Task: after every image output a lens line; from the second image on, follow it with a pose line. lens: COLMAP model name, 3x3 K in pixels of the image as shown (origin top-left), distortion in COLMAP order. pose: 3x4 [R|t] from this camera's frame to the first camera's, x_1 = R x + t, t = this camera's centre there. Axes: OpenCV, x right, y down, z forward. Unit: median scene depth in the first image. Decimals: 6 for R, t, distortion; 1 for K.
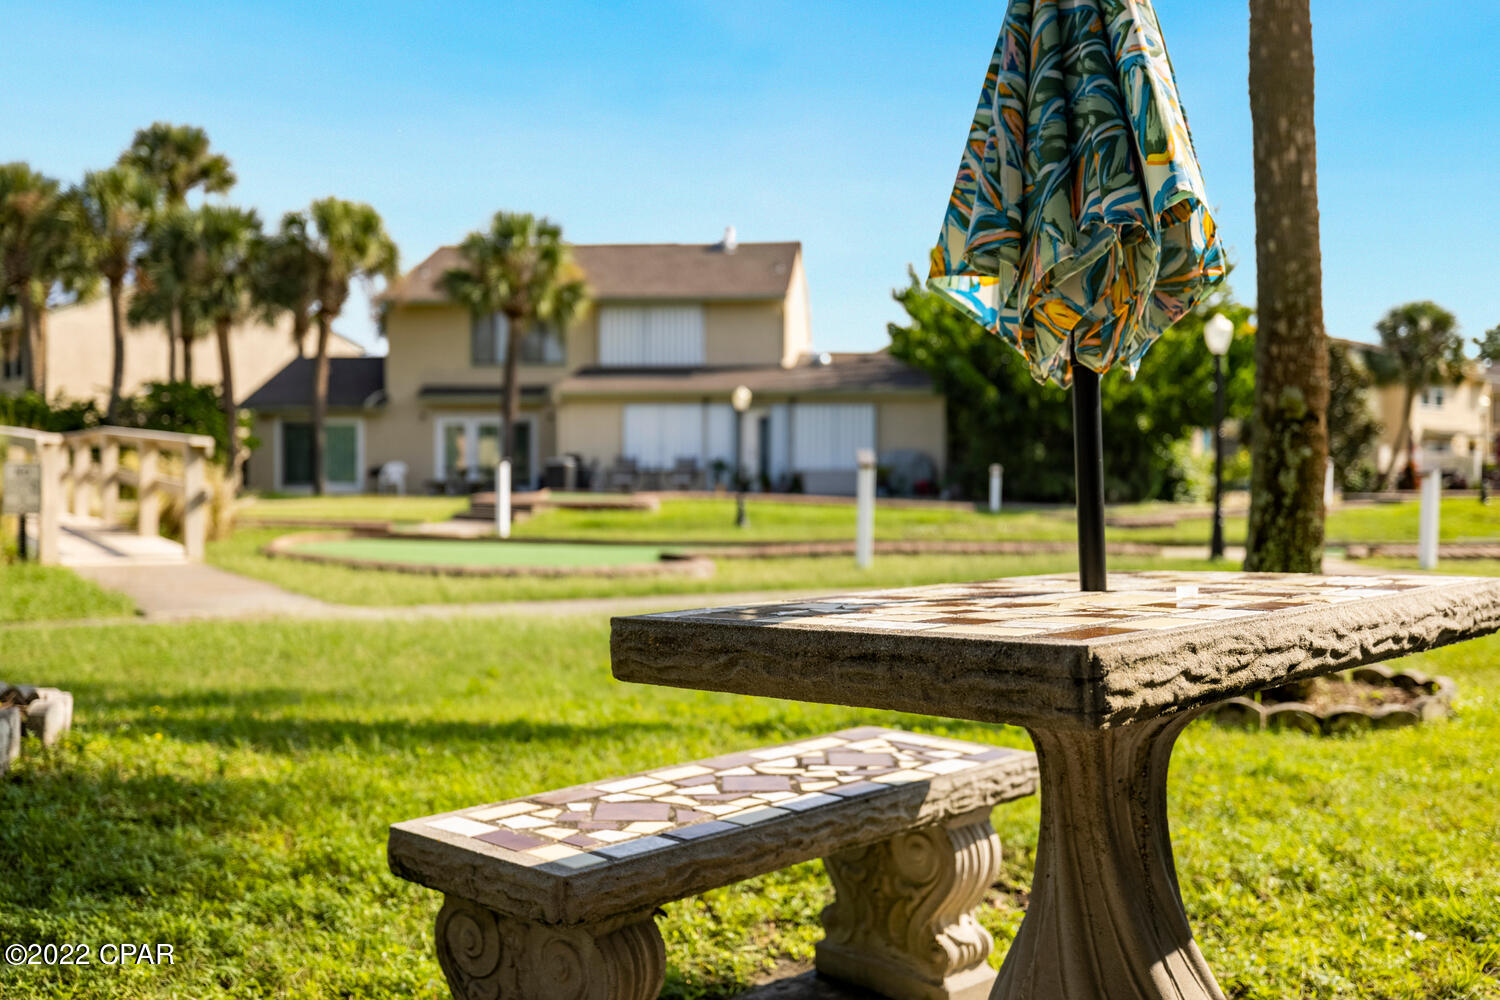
lens RADIAL K [[1452.8, 0, 750.0], [0, 1452.8, 500.0], [0, 0, 1]] dist [0.013231, 0.009273]
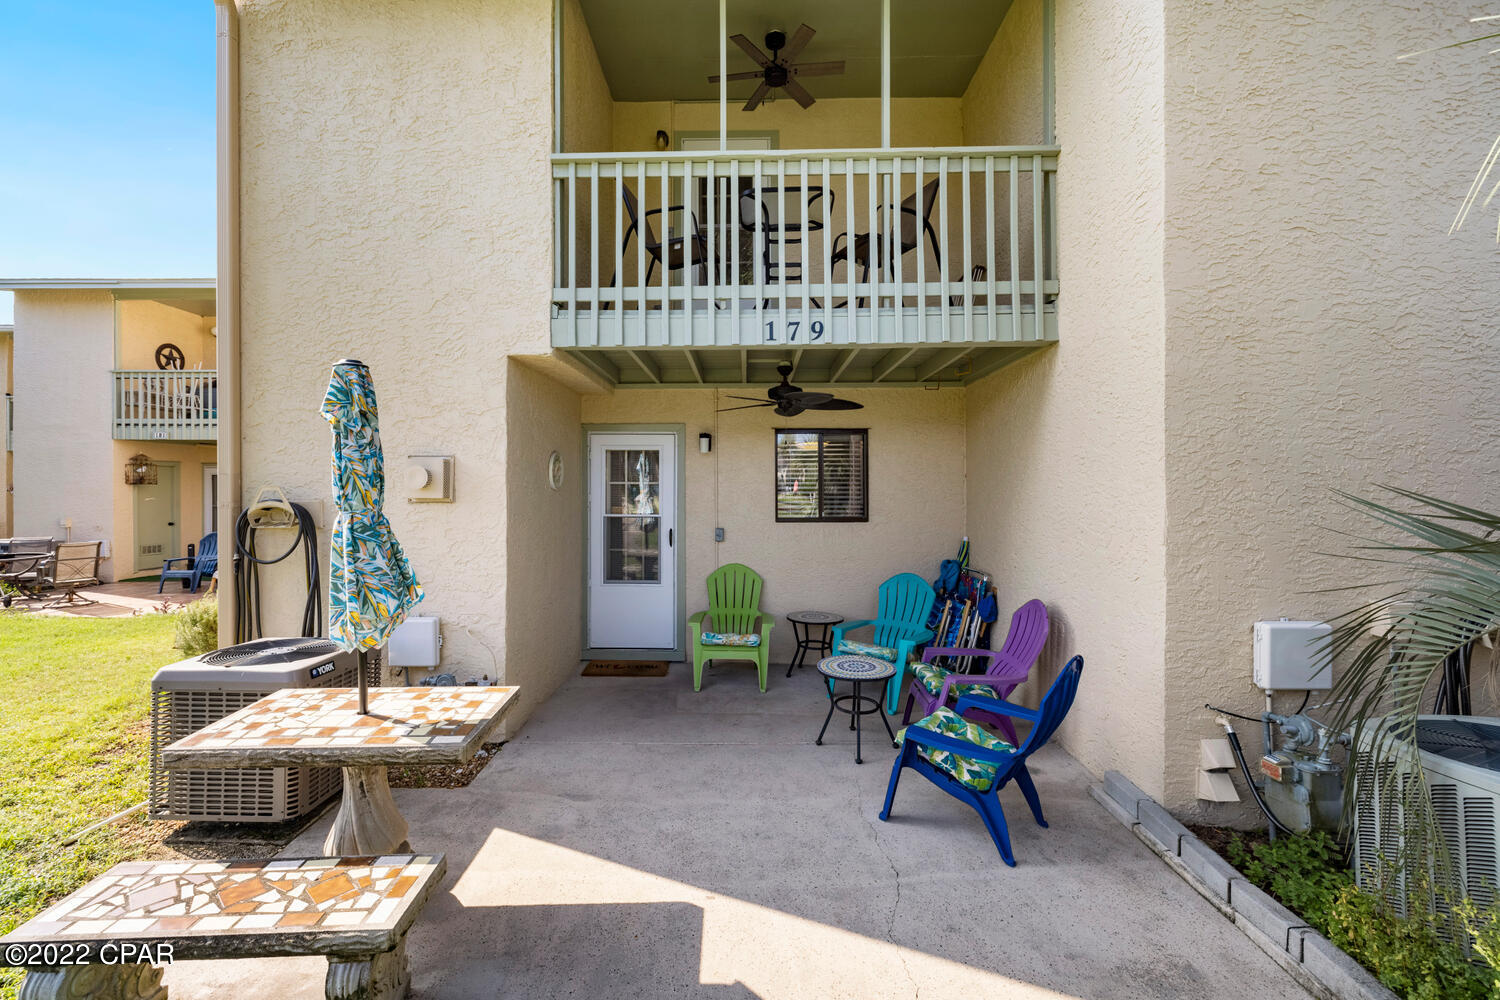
lens RADIAL K [[625.4, 0, 742.1], [0, 625.4, 491.3], [0, 0, 1]] dist [-0.000801, -0.000425]
pose [[-0.736687, -0.004088, 0.676222, -0.063226], [0.010463, 0.999793, 0.017442, -0.021262], [-0.676153, 0.019925, -0.736492, 0.068263]]
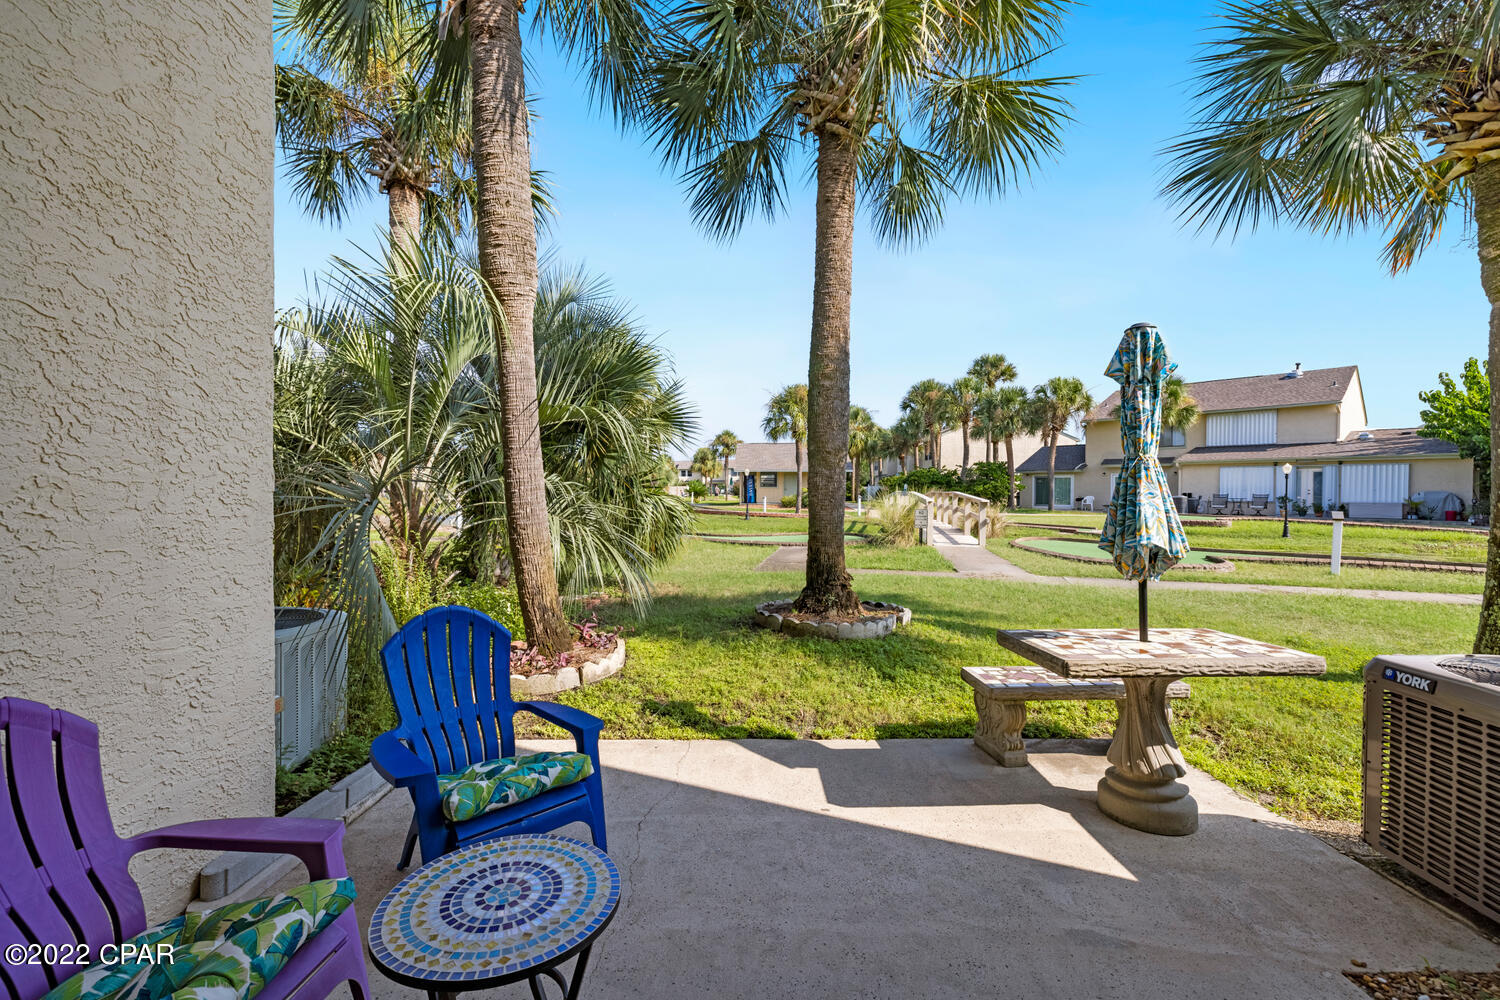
lens RADIAL K [[625.4, 0, 742.1], [0, 625.4, 491.3], [0, 0, 1]] dist [-0.000801, -0.000425]
pose [[0.723999, 0.005193, -0.689781, 0.027398], [-0.017816, 0.999779, -0.011173, -0.012799], [0.689570, 0.020378, 0.723932, -0.038008]]
